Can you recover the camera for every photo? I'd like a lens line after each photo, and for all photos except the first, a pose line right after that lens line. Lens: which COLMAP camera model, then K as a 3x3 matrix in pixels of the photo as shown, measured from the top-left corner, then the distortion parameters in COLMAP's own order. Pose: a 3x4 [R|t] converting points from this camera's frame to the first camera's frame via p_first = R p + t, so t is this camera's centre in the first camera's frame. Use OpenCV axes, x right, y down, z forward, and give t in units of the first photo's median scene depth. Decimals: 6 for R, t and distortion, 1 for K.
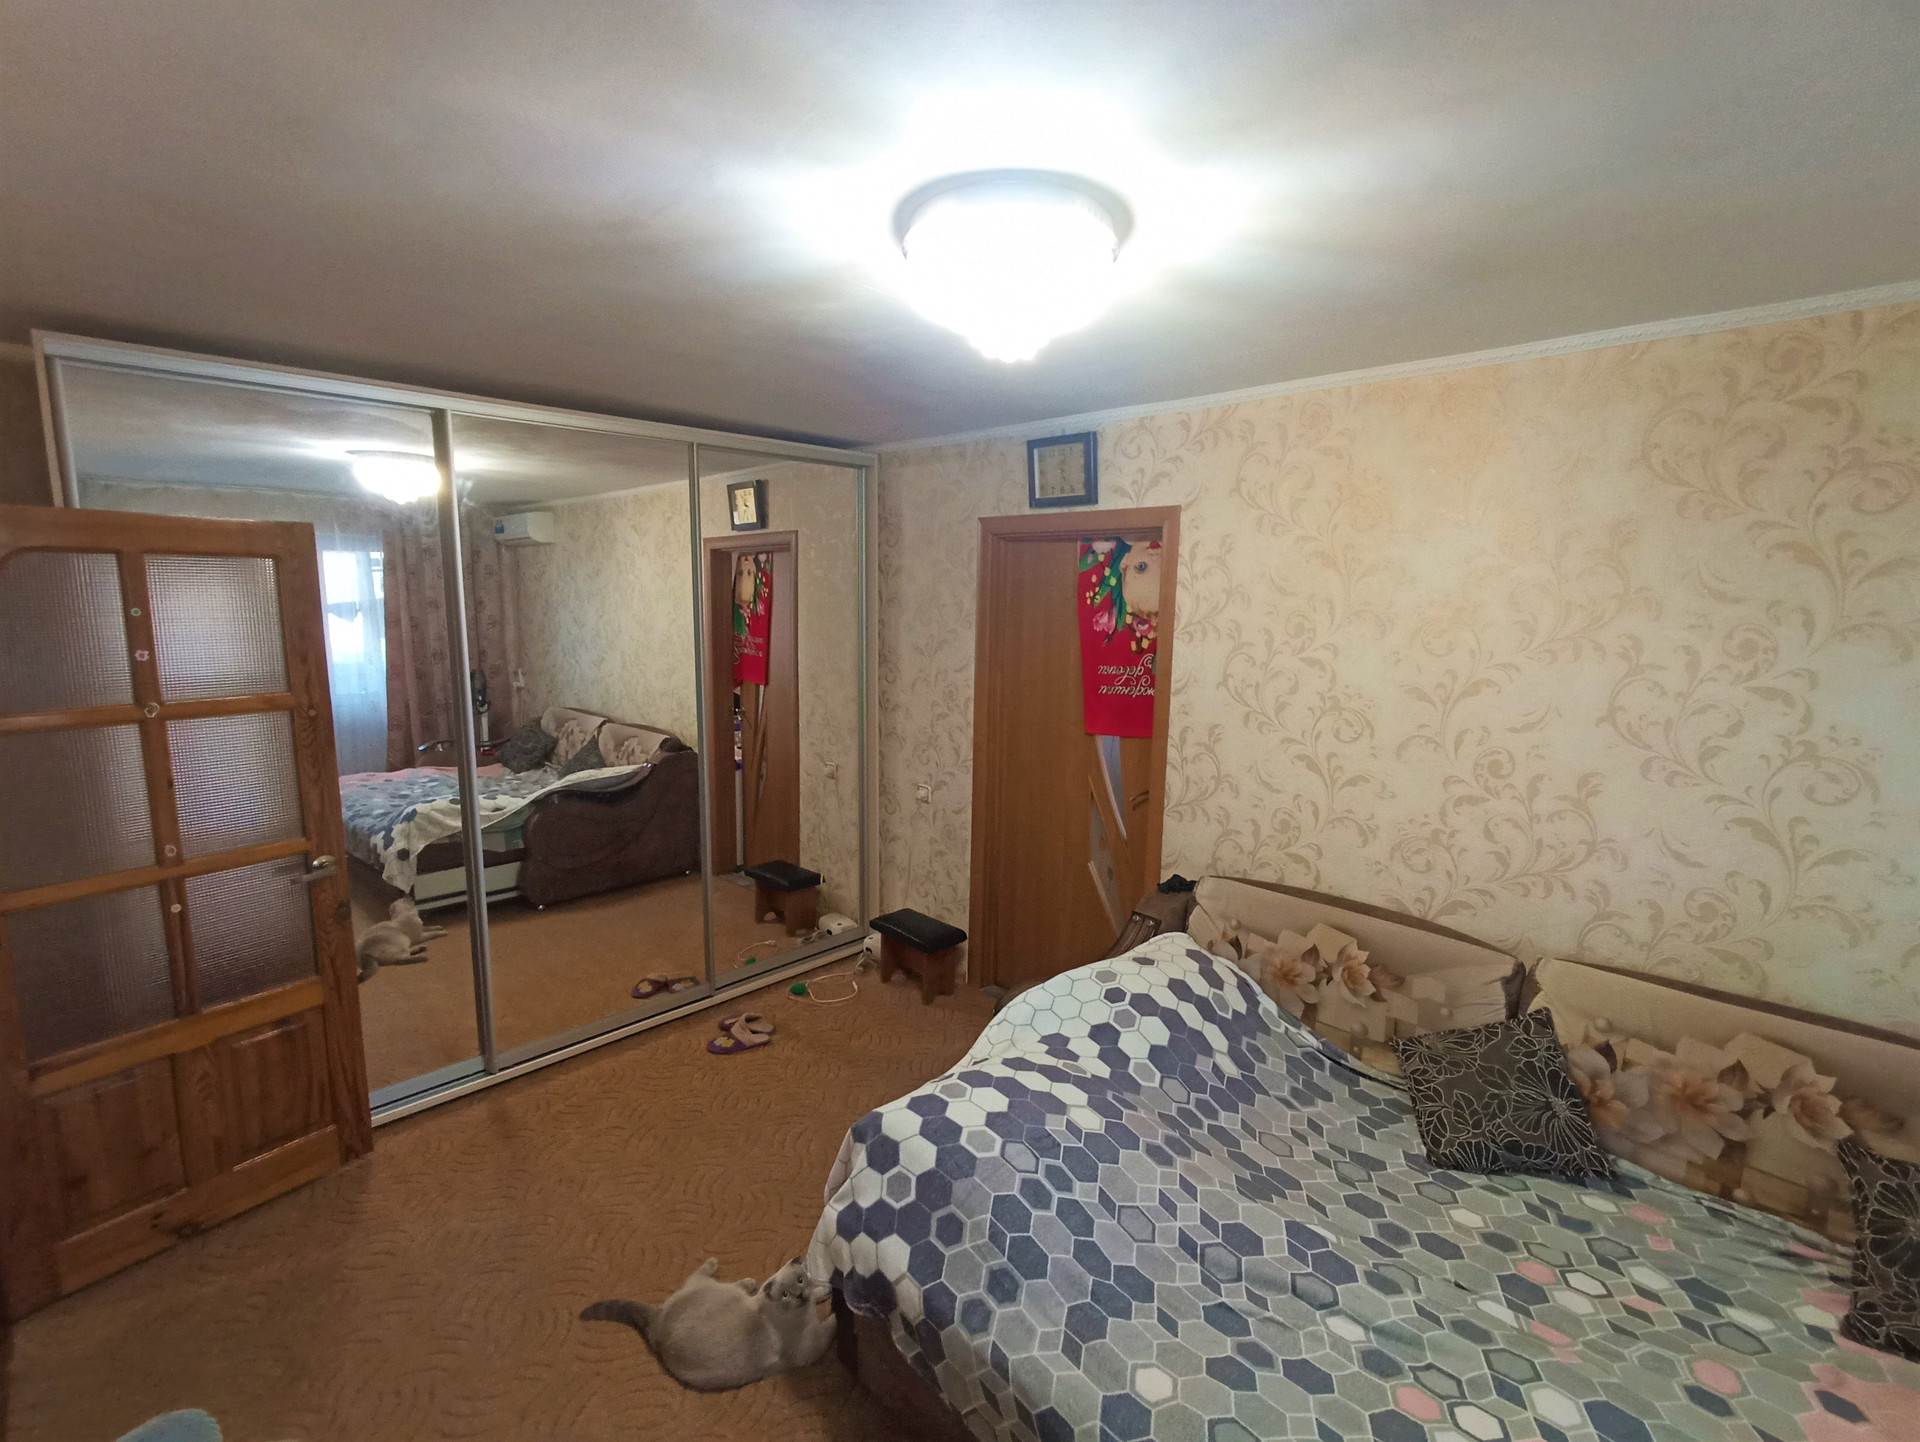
lens RADIAL K [[878.4, 0, 953.4], [0, 878.4, 722.6], [0, 0, 1]] dist [-0.001542, -0.000865]
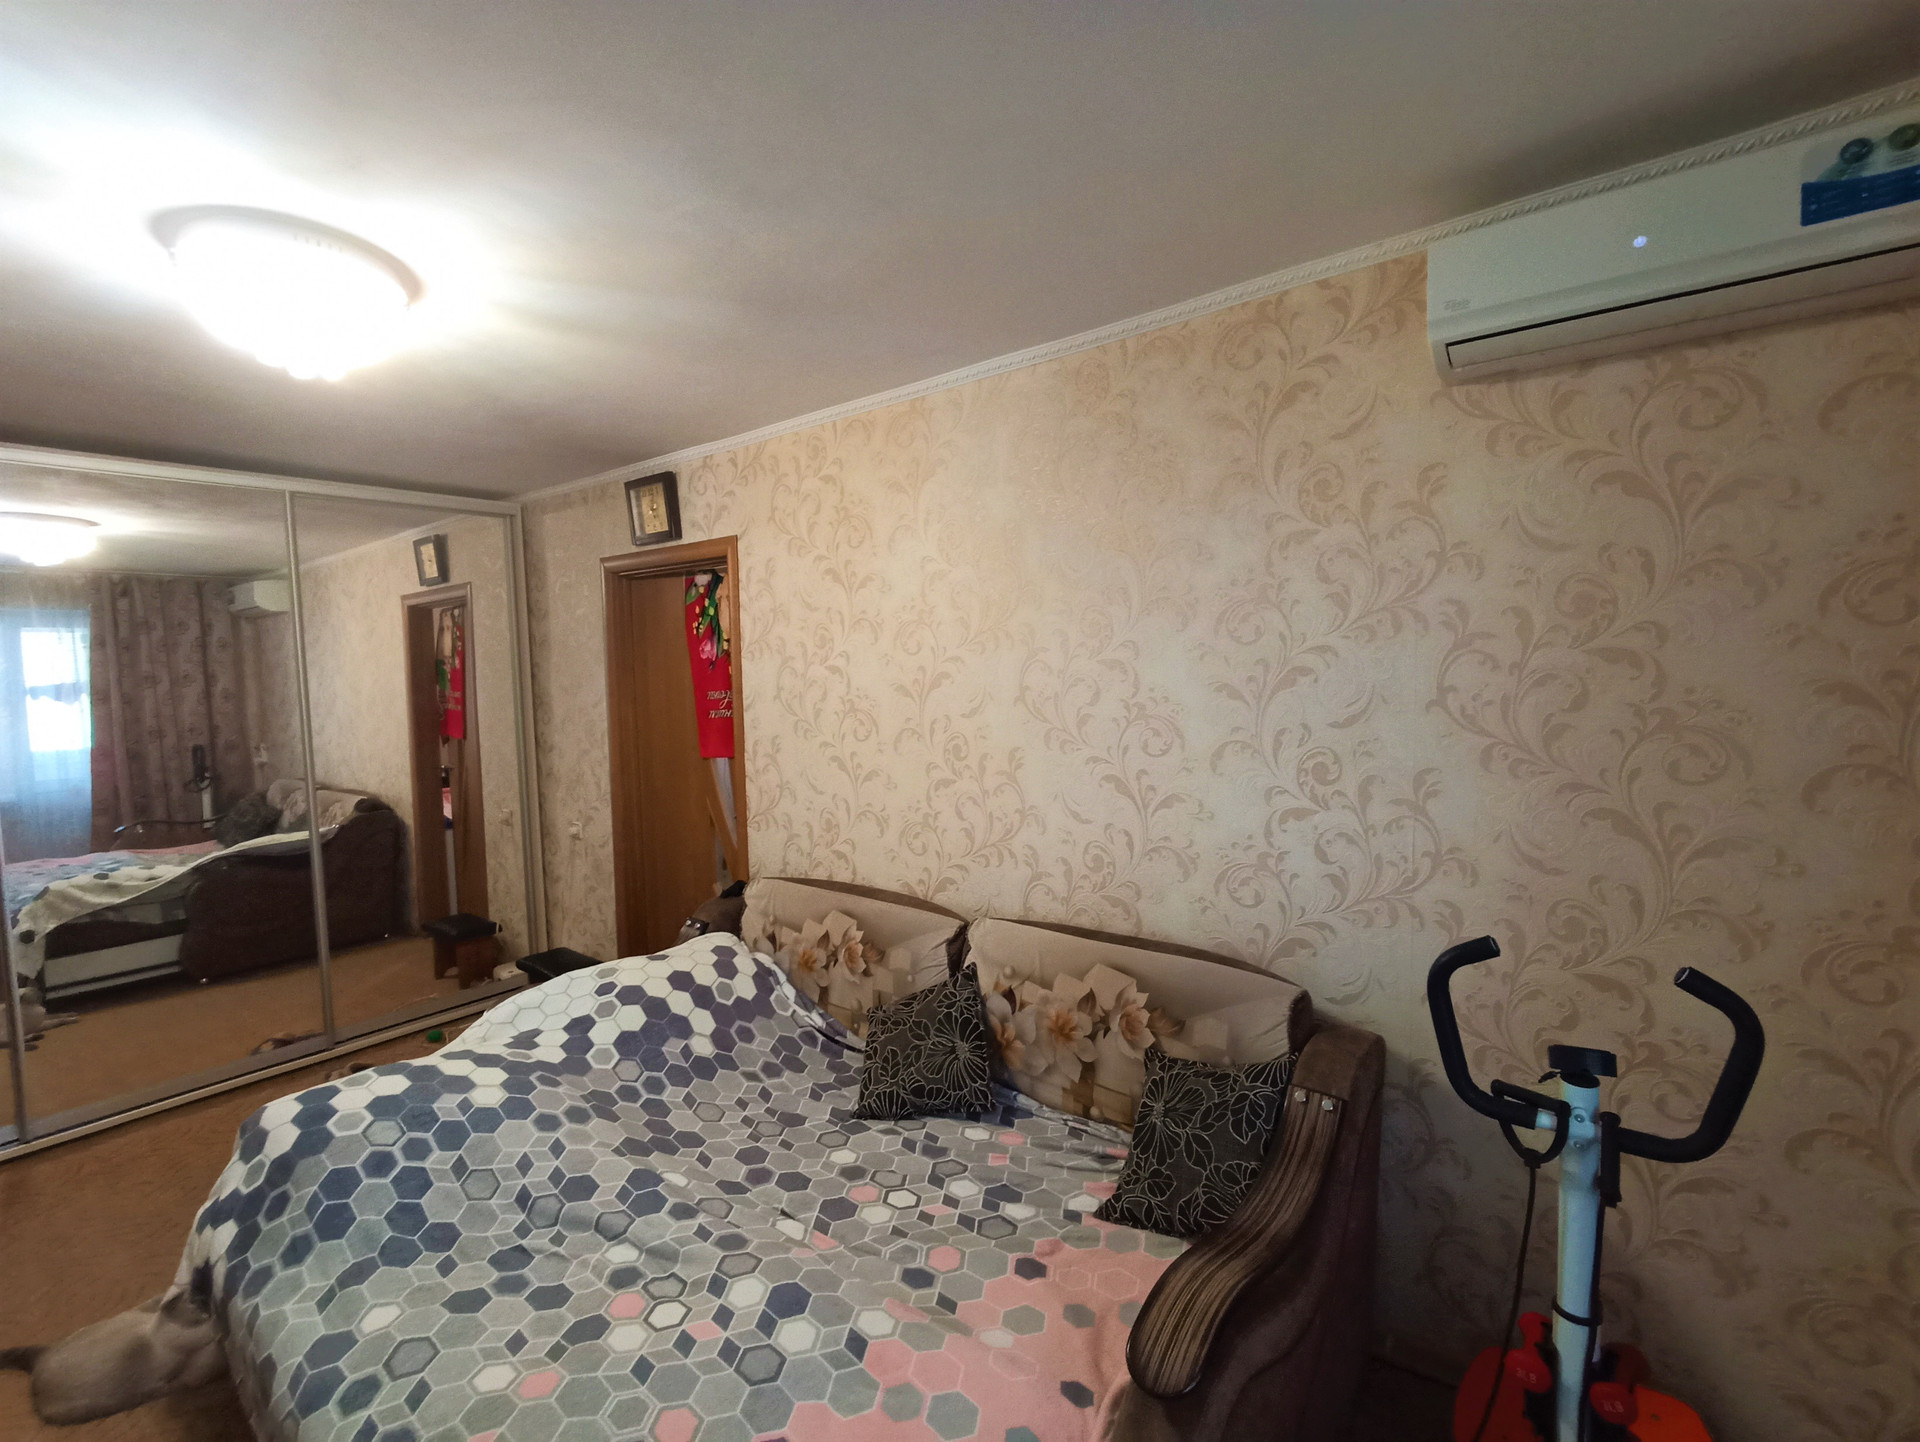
lens RADIAL K [[878.4, 0, 952.7], [0, 878.4, 721.2], [0, 0, 1]] dist [-0.001542, -0.000865]
pose [[0.993313, -0.043924, 0.106766, 0.471581], [0.052860, 0.995199, -0.082364, 0.099050], [-0.102636, 0.087457, 0.990867, -0.090812]]
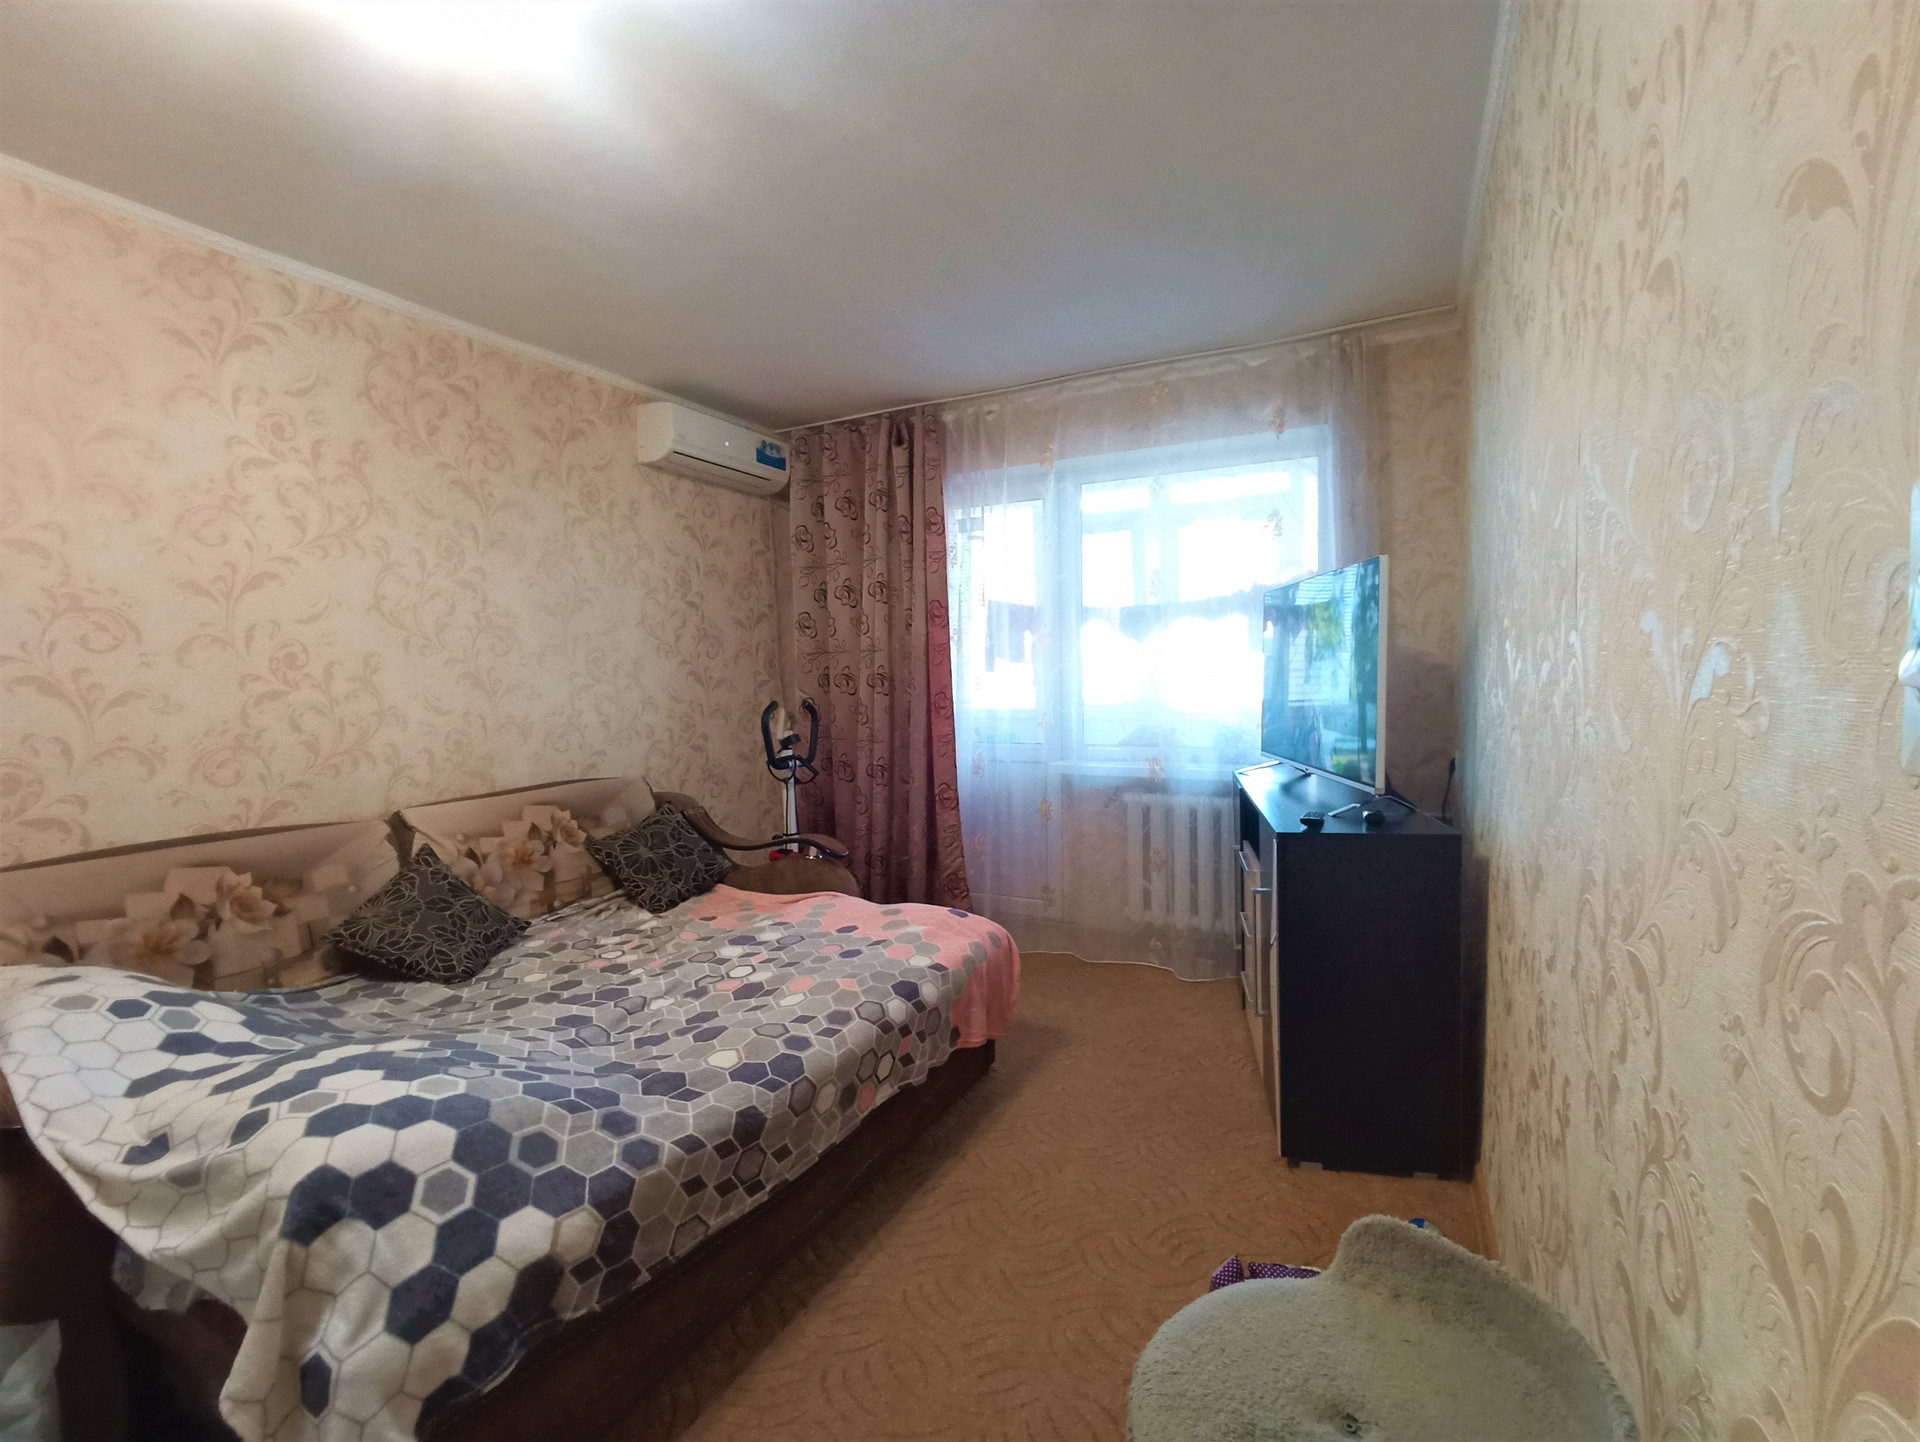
lens RADIAL K [[878.4, 0, 953.6], [0, 878.4, 722.6], [0, 0, 1]] dist [-0.001542, -0.000865]
pose [[-0.307365, -0.060967, 0.949637, -0.568664], [0.156390, 0.981140, 0.113608, 0.121807], [-0.938653, 0.183432, -0.292033, 0.557566]]
